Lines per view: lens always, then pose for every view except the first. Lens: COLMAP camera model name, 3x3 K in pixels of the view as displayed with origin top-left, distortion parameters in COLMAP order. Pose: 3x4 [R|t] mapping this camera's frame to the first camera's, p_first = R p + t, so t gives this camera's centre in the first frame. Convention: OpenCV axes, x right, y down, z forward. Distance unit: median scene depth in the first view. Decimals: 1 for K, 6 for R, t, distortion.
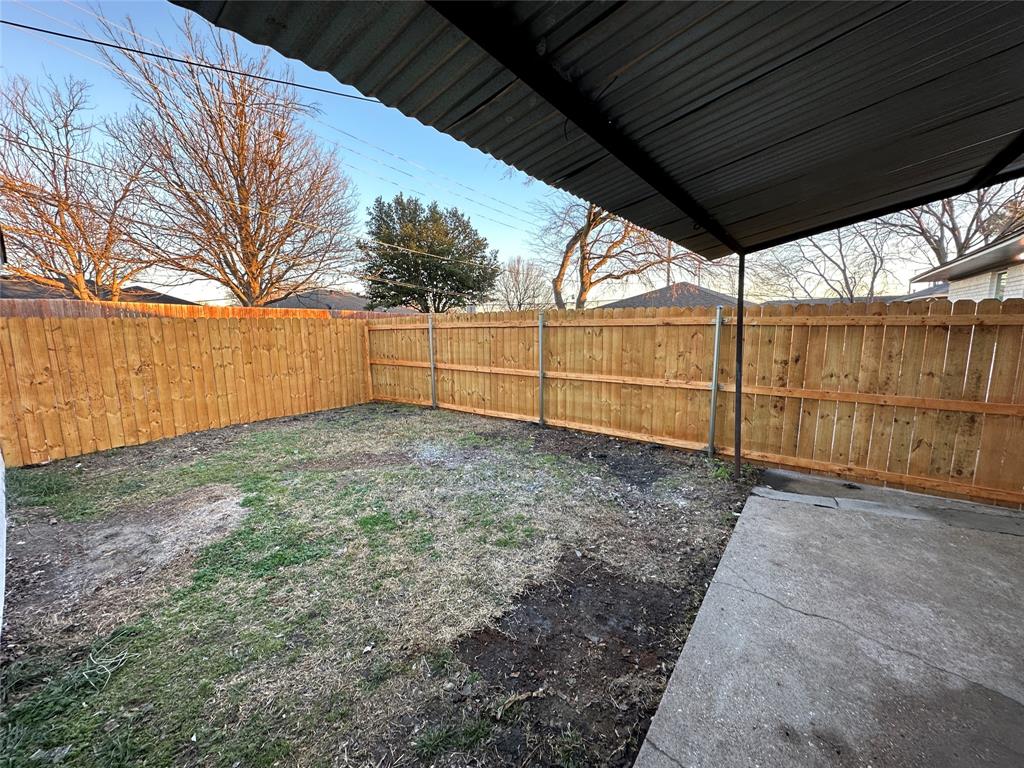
lens RADIAL K [[407.5, 0, 512.7], [0, 407.5, 383.4], [0, 0, 1]] dist [-0.002856, 0.000516]
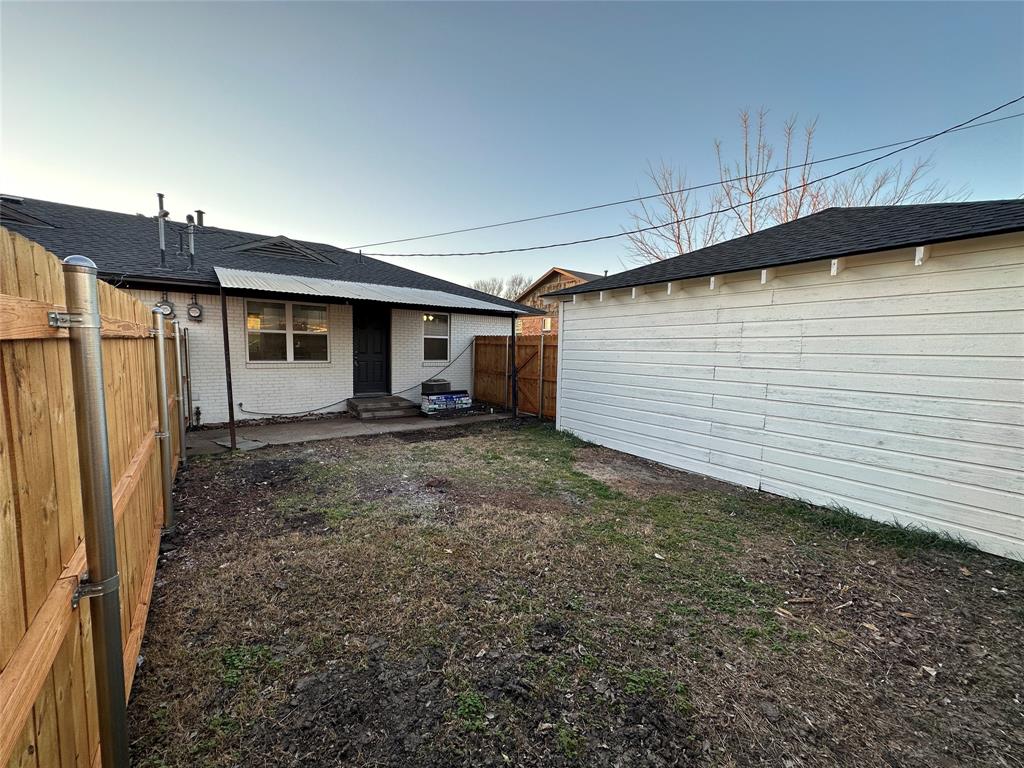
lens RADIAL K [[407.5, 0, 512.7], [0, 407.5, 383.4], [0, 0, 1]] dist [-0.002856, 0.000516]
pose [[-0.959766, -0.029781, 0.279218, -0.683458], [0.035116, 0.973825, 0.224569, -0.257121], [-0.278597, 0.225339, -0.933598, 1.921131]]
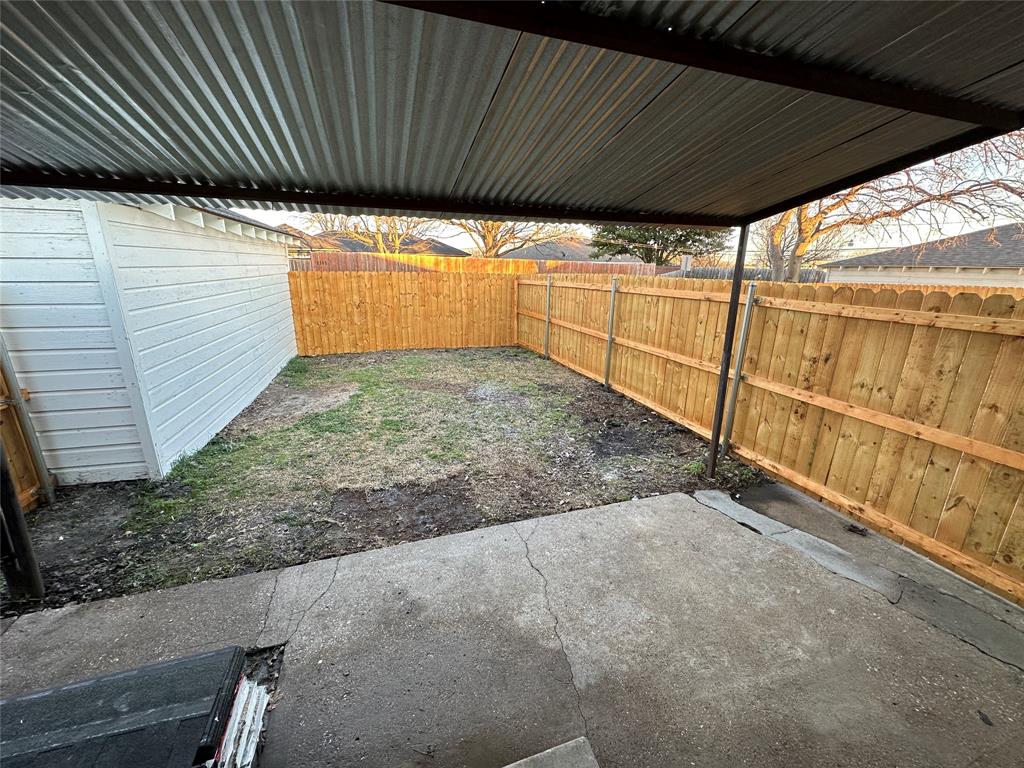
lens RADIAL K [[407.5, 0, 512.7], [0, 407.5, 383.4], [0, 0, 1]] dist [-0.002856, 0.000516]
pose [[0.824633, 0.177284, -0.537169, 0.633036], [-0.106746, 0.981328, 0.160000, -0.073097], [0.555504, -0.074601, 0.828160, 0.011771]]
